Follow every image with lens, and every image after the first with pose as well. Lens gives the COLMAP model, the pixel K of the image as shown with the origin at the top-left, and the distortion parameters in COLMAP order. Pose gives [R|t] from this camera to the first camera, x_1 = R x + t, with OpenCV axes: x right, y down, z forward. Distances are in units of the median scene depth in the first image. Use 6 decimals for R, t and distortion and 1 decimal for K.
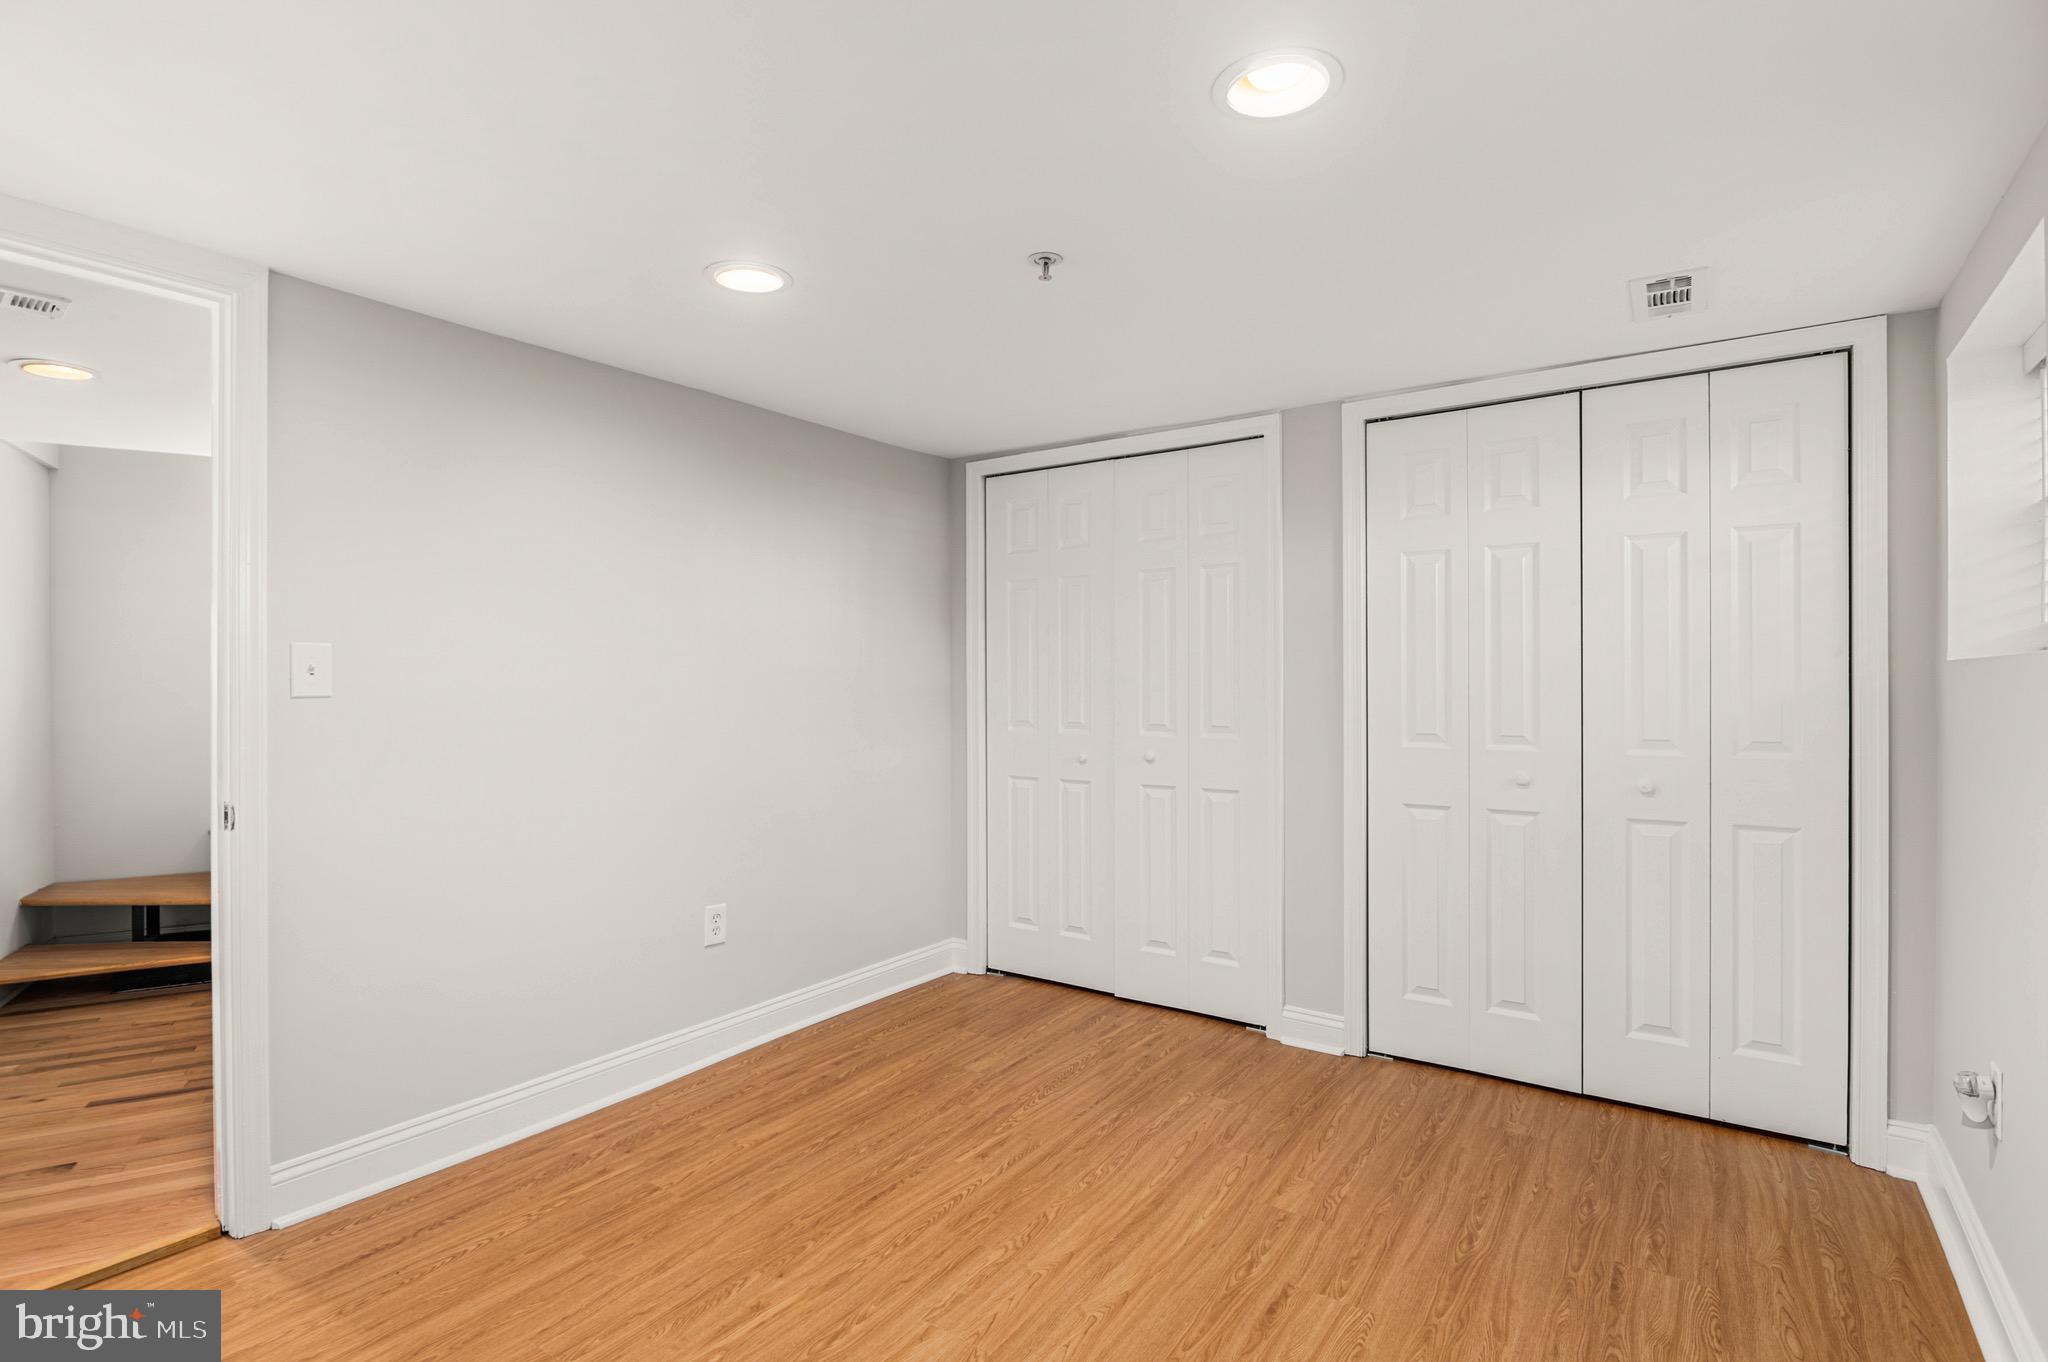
lens RADIAL K [[982.9, 0, 1023.5], [0, 982.9, 683.4], [0, 0, 1]] dist [-0.011811, 0.000294]
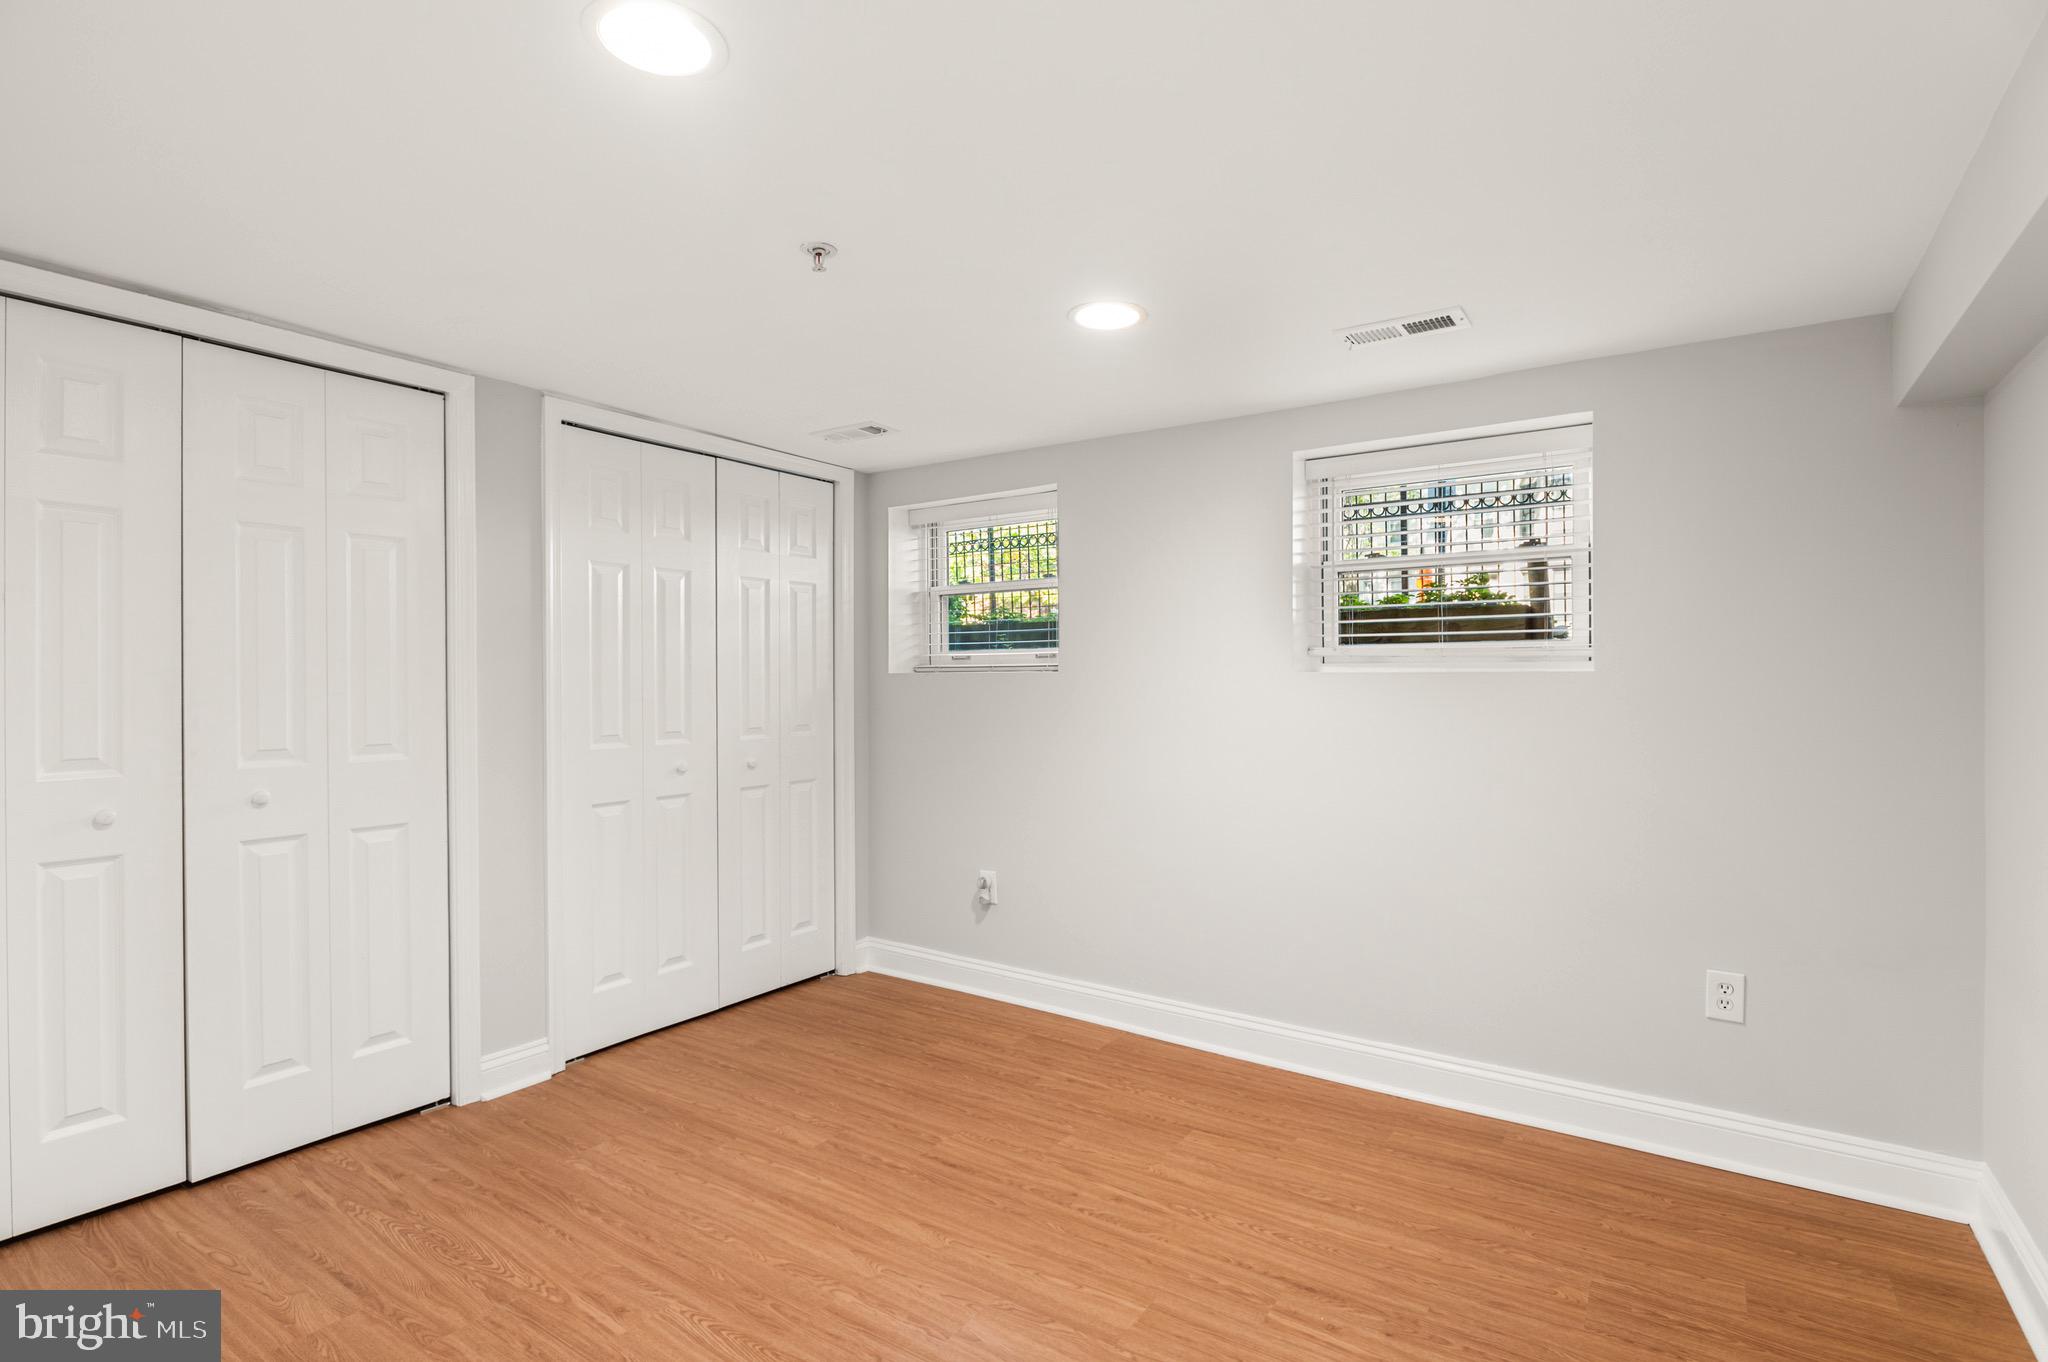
lens RADIAL K [[982.9, 0, 1021.4], [0, 982.9, 679.1], [0, 0, 1]] dist [-0.011811, 0.000294]
pose [[-0.012856, 0.006485, 0.999896, -0.701606], [0.005789, 0.999963, -0.006411, 0.000082], [-0.999901, 0.005706, -0.012893, 0.608629]]
